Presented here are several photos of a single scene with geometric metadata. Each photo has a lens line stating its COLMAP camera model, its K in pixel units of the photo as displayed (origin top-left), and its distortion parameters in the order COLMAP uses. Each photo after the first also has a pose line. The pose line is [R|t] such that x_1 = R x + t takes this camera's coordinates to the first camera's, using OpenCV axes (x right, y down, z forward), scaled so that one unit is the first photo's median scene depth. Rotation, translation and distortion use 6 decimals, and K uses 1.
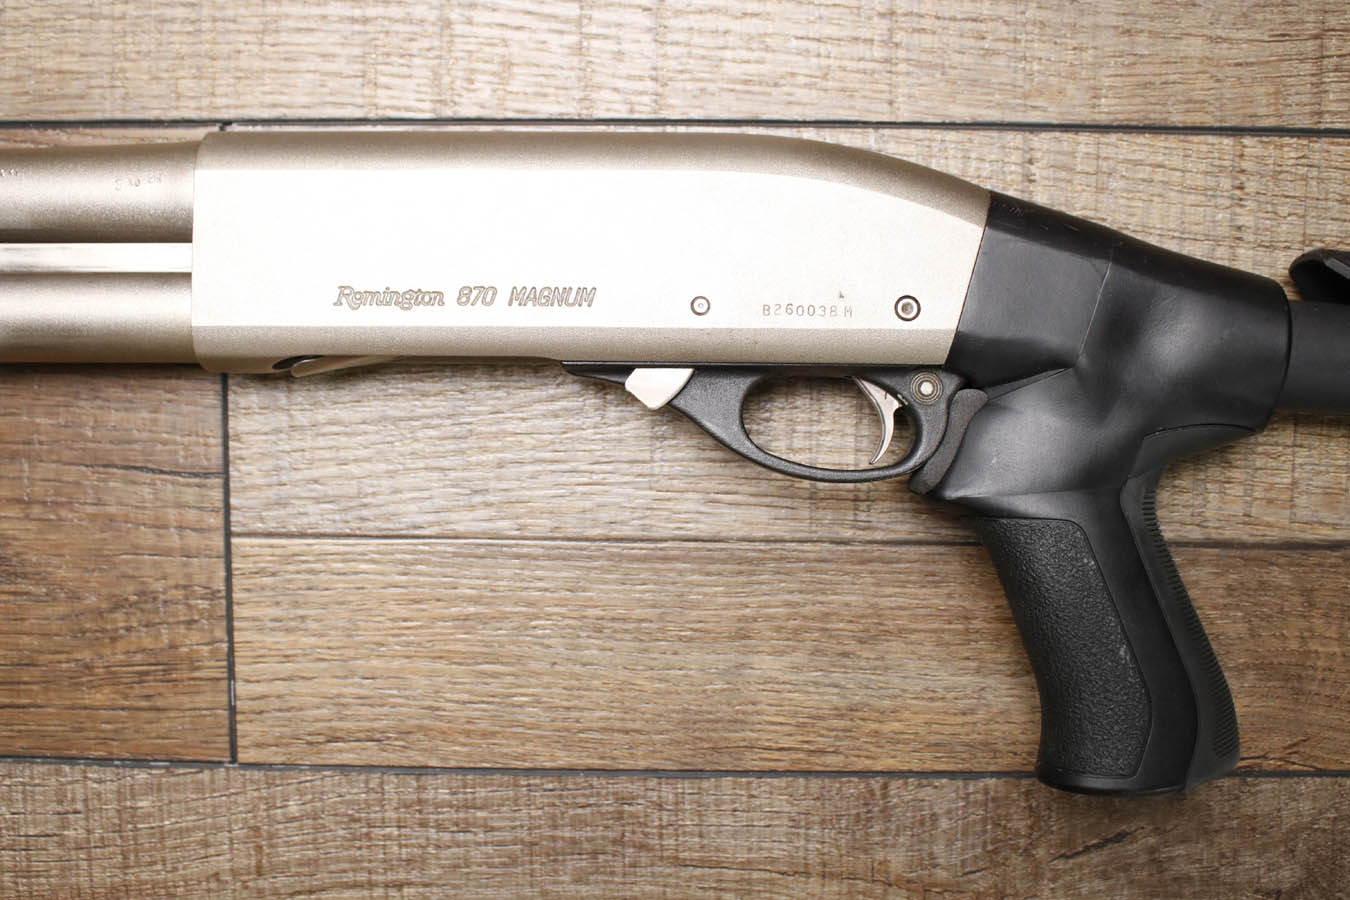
lens RADIAL K [[1416.4, 0, 675.0], [0, 1416.4, 450.0], [0, 0, 1]] dist [-0.117773, 0.130060]
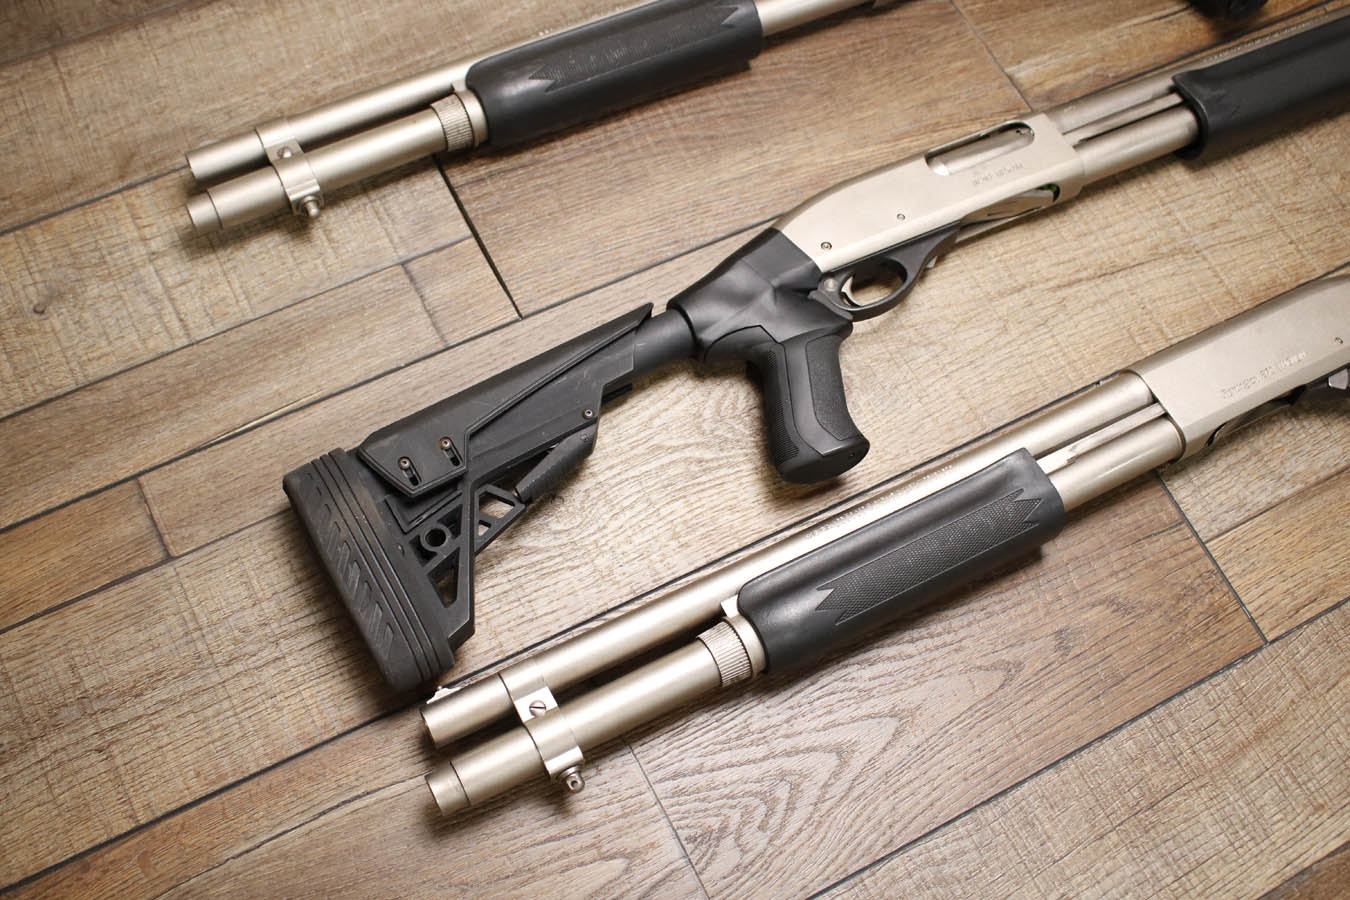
lens RADIAL K [[1416.4, 0, 675.0], [0, 1416.4, 450.0], [0, 0, 1]] dist [-0.117773, 0.130060]
pose [[0.878904, -0.393547, 0.269534, -1.500191], [0.472817, 0.793442, -0.383267, 0.370341], [-0.063026, 0.464295, 0.883435, -0.833181]]
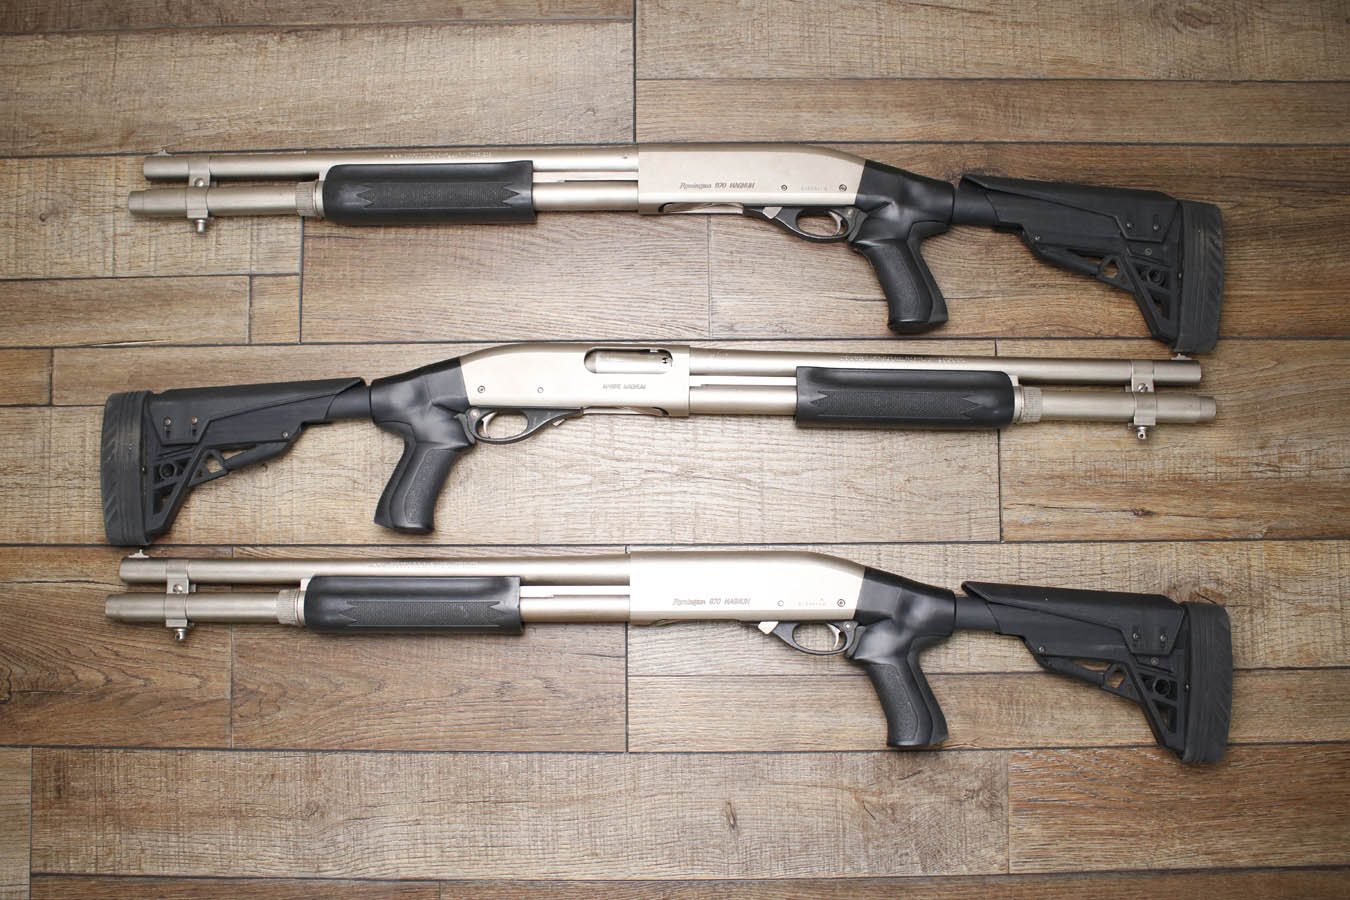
lens RADIAL K [[1243.8, 0, 675.0], [0, 1243.8, 450.0], [0, 0, 1]] dist [-0.130917, 0.118285]
pose [[0.999893, -0.014261, -0.003310, -0.196240], [0.013503, 0.985707, -0.167926, 0.028747], [0.005658, 0.167863, 0.985794, -1.783481]]
